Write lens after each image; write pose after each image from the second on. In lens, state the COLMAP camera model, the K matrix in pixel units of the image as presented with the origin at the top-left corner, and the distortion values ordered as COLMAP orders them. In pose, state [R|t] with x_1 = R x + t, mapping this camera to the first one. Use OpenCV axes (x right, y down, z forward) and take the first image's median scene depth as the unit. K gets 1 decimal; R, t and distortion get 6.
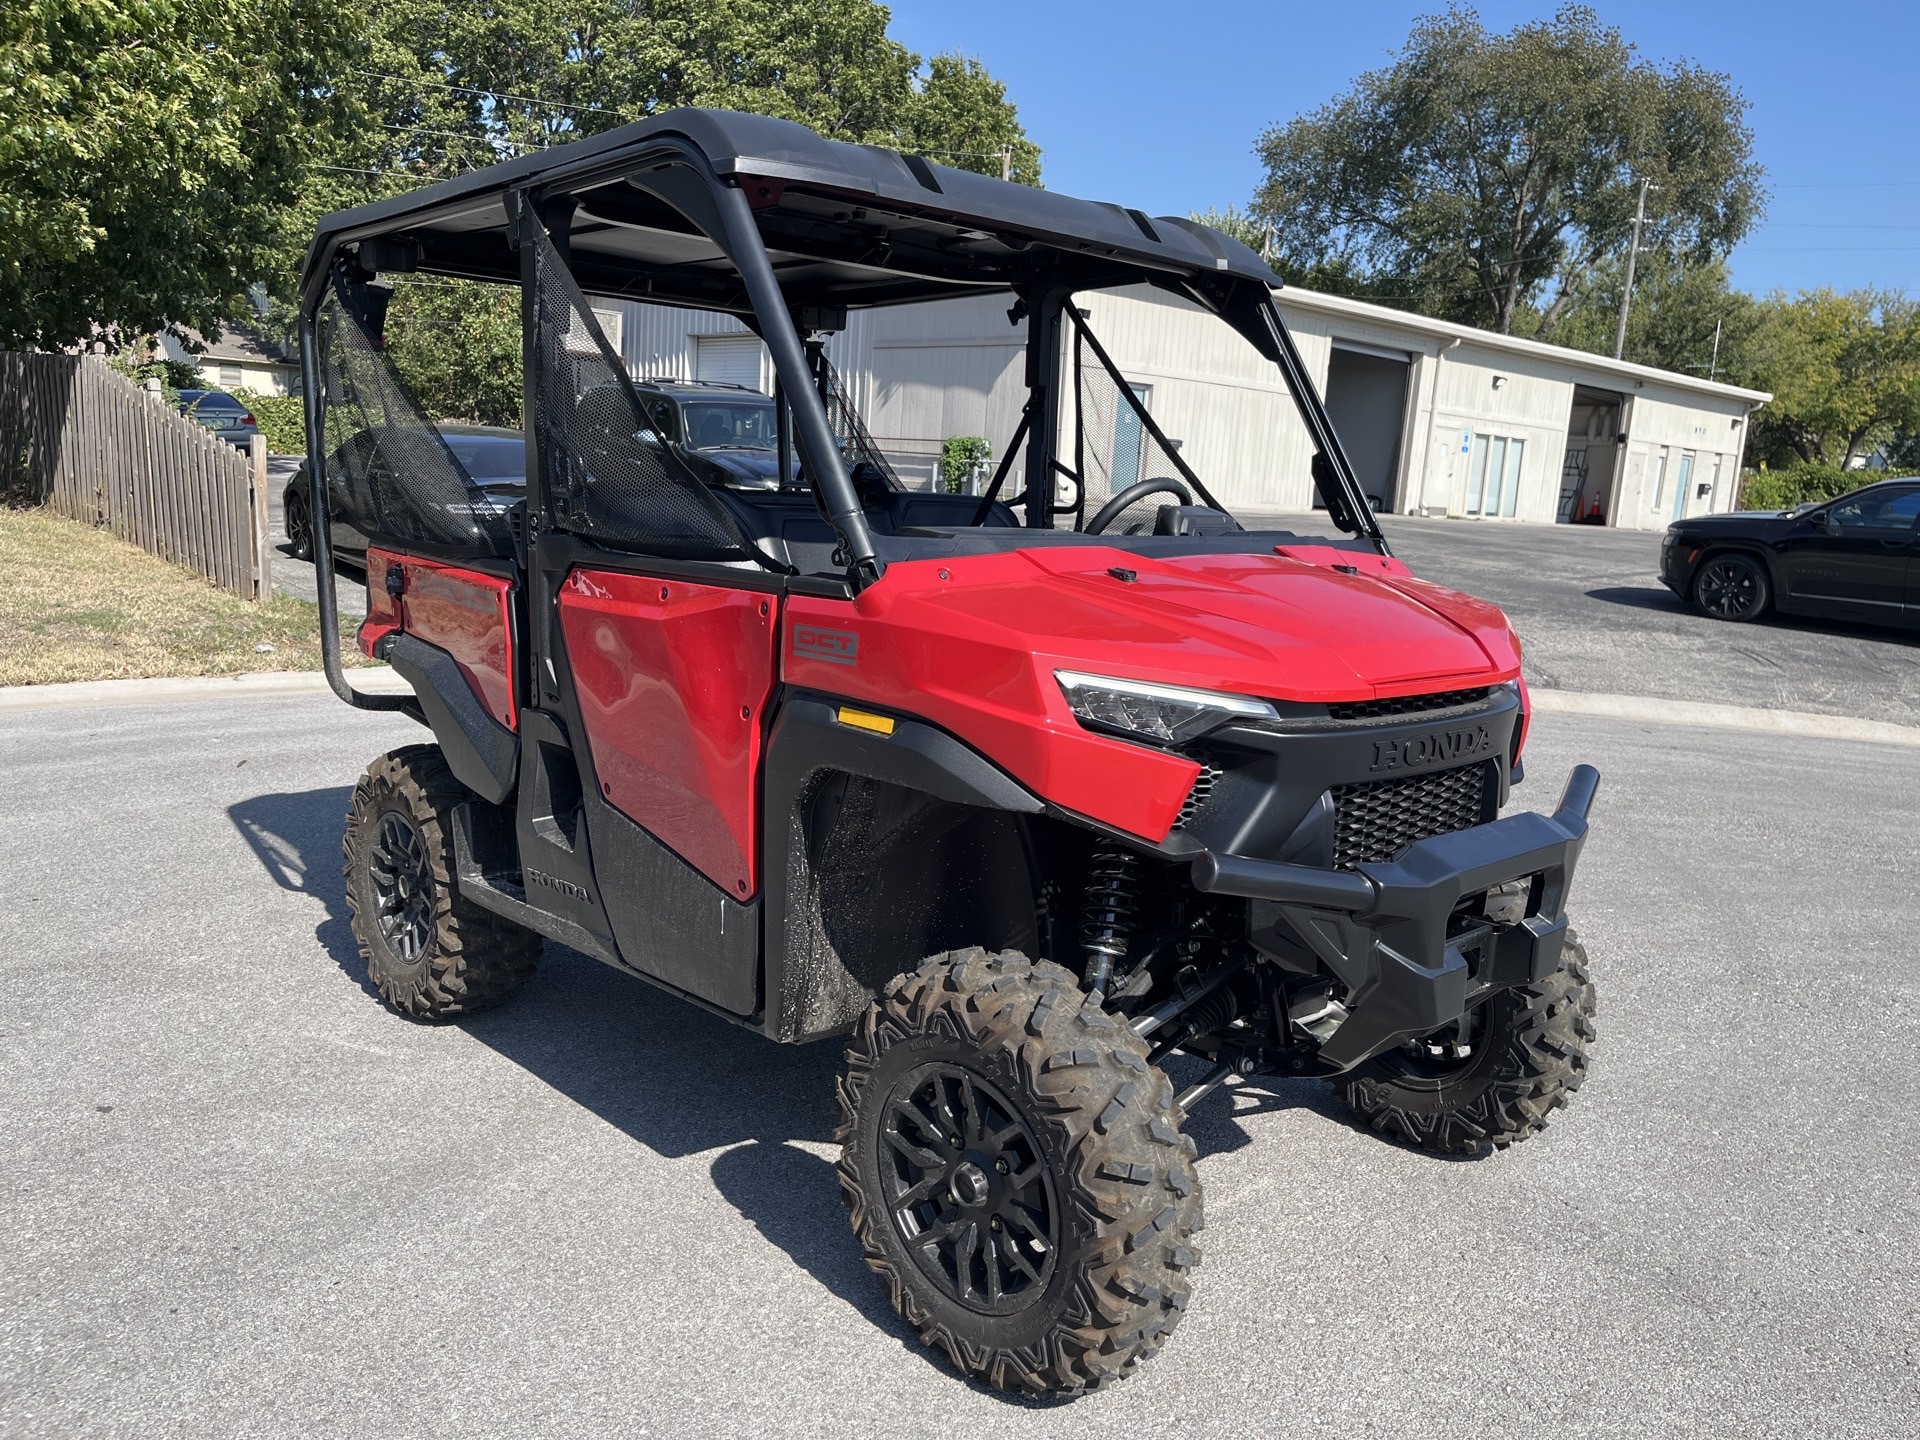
lens RADIAL K [[1447.4, 0, 961.4], [0, 1447.4, 731.5], [0, 0, 1]] dist [0.033612, -0.071971]
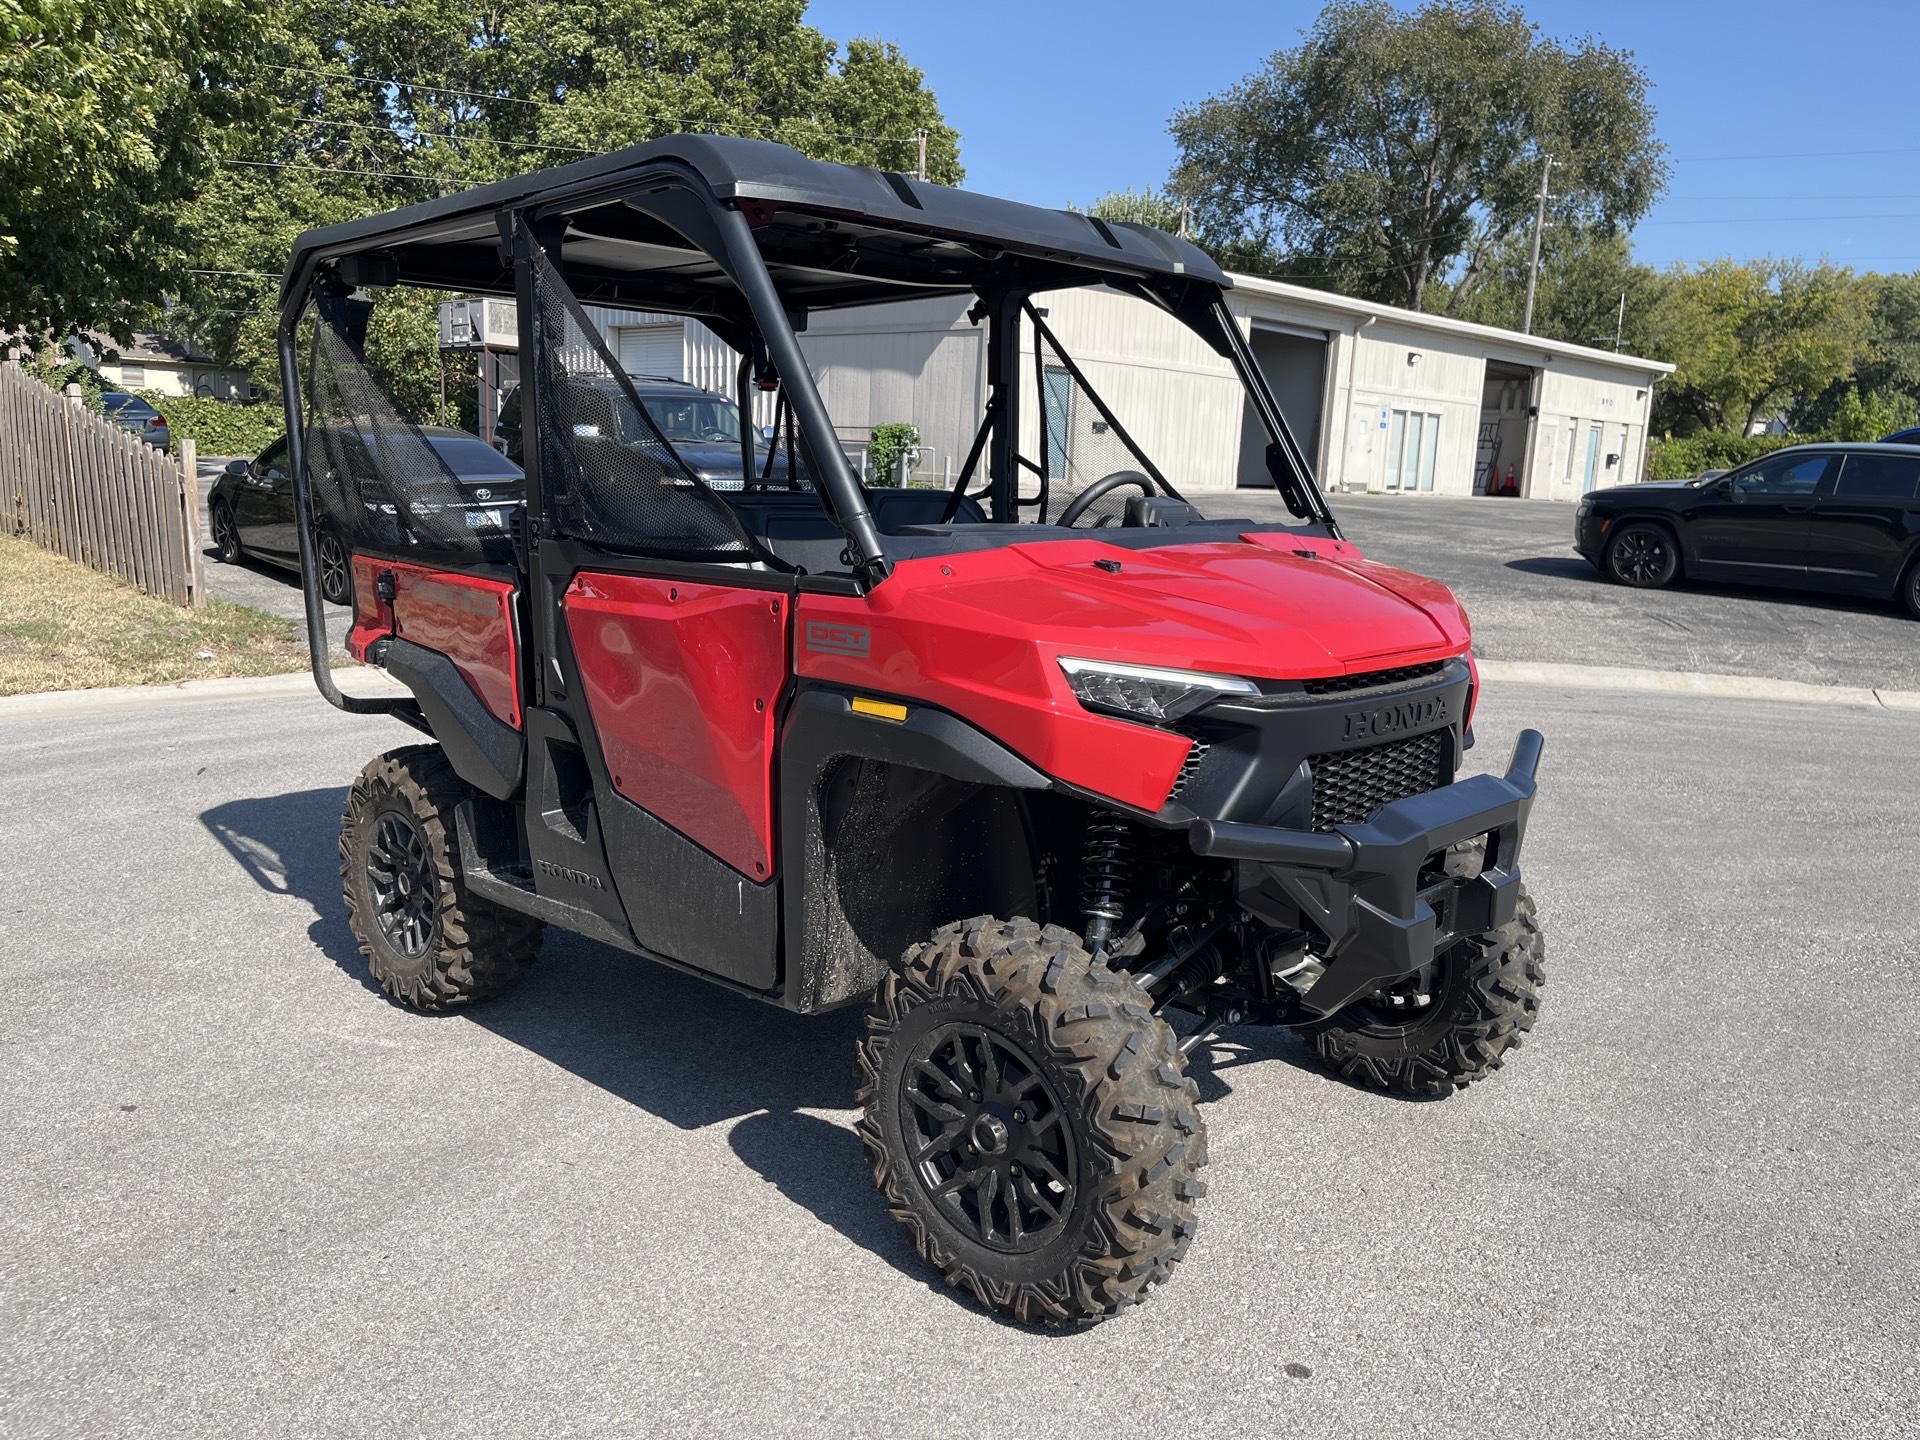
lens RADIAL K [[1447.4, 0, 962.7], [0, 1447.4, 731.1], [0, 0, 1]] dist [0.033612, -0.071971]
pose [[0.998377, -0.030790, 0.047912, -0.035014], [0.030316, 0.999484, 0.010595, -0.000245], [-0.048213, -0.009125, 0.998795, -0.047471]]
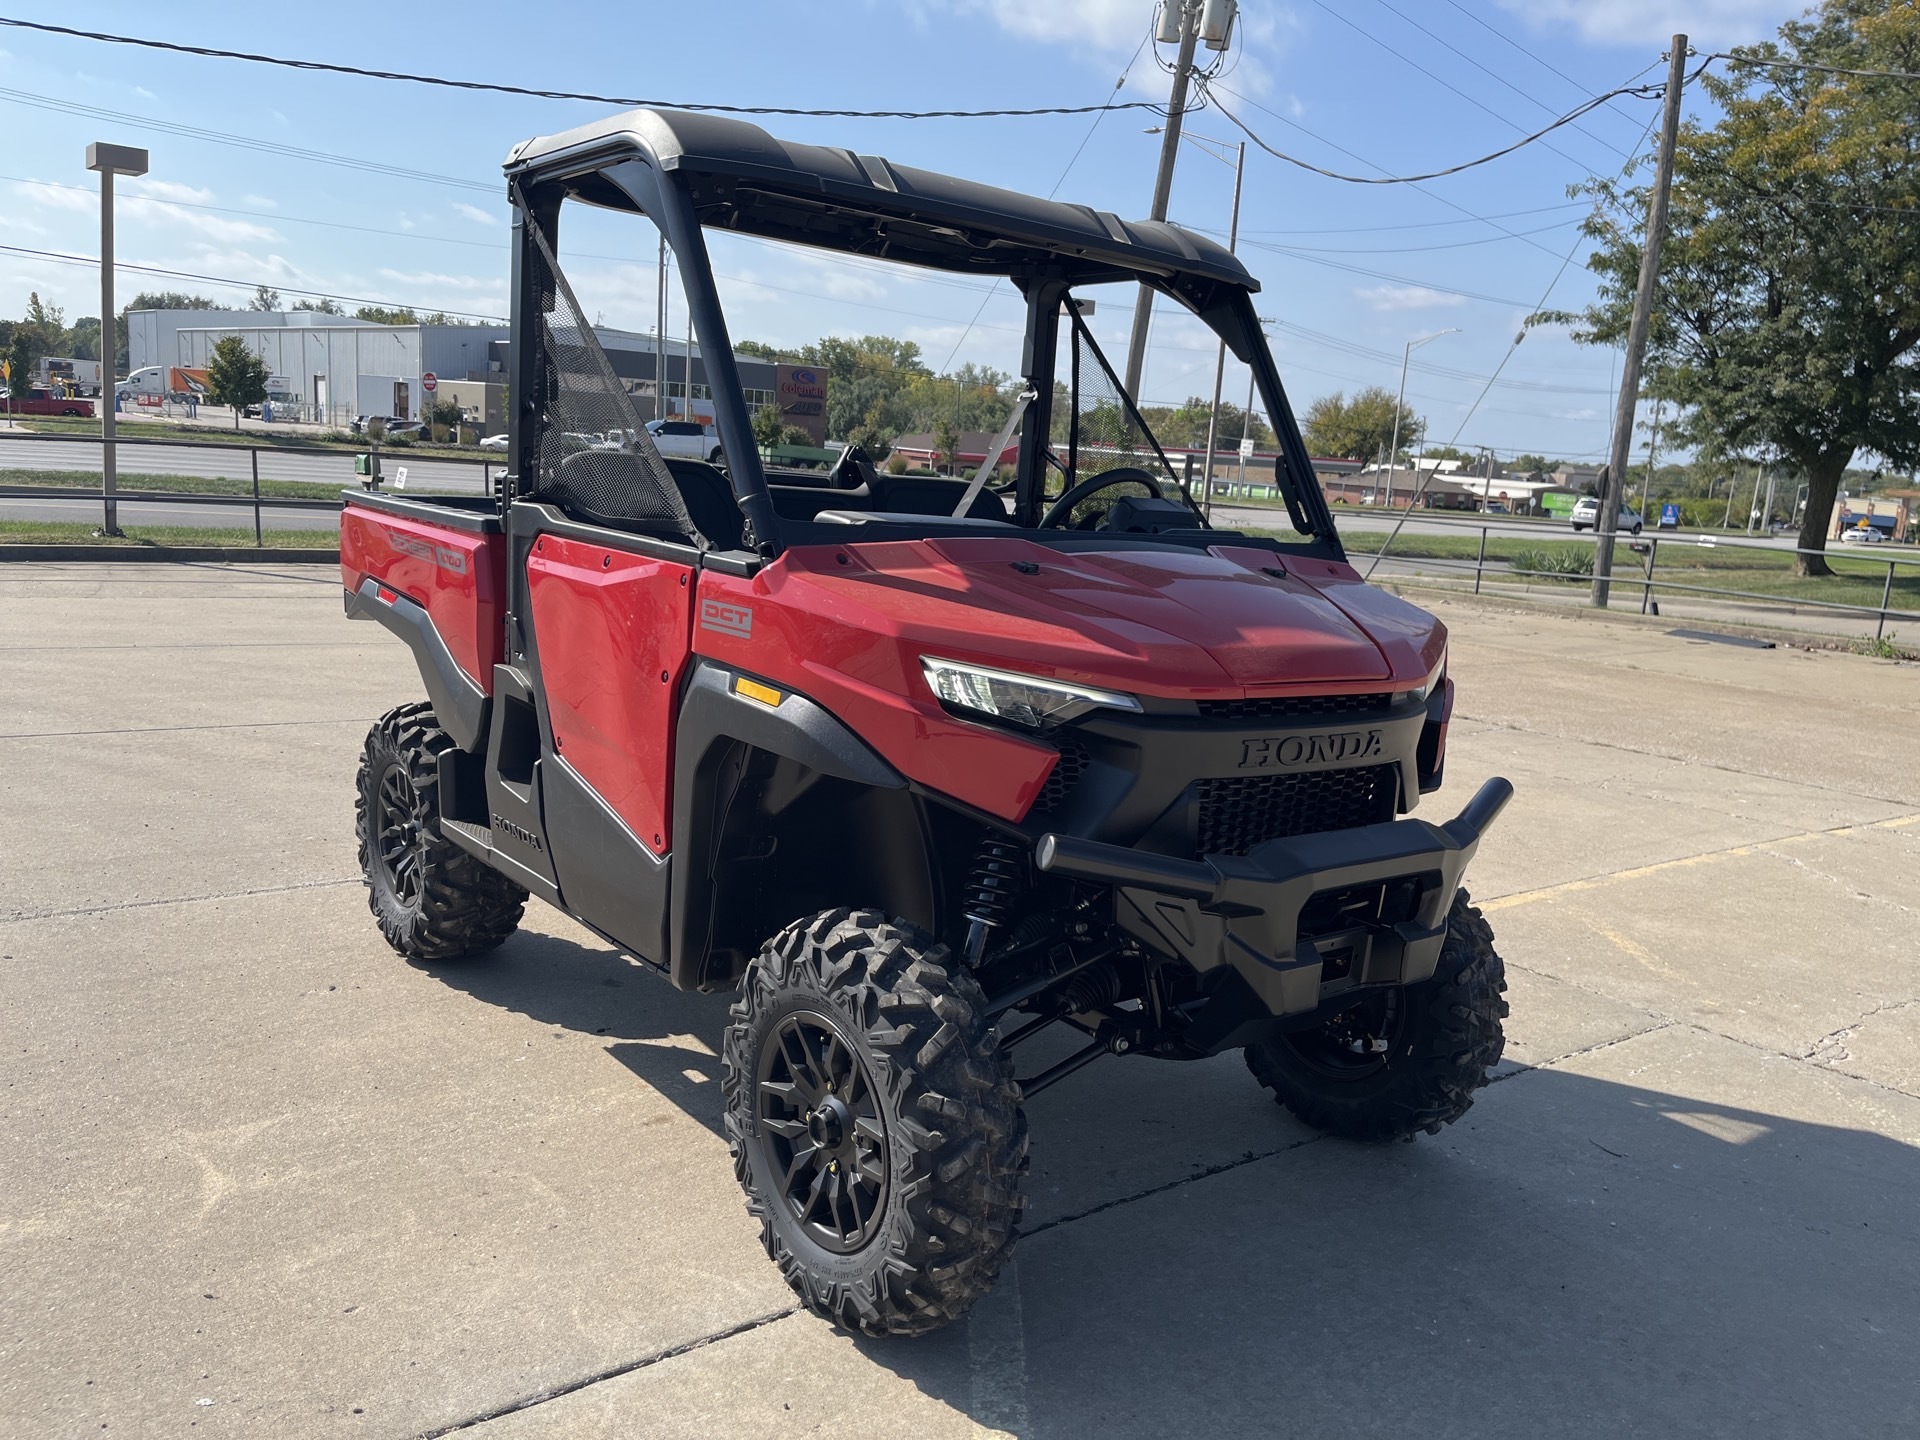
lens RADIAL K [[1447.4, 0, 944.6], [0, 1447.4, 728.0], [0, 0, 1]] dist [0.033612, -0.071971]
pose [[0.994920, 0.060057, -0.080796, 0.098898], [-0.059002, 0.998139, 0.015382, -0.003651], [0.081570, -0.010536, 0.996612, -0.030217]]
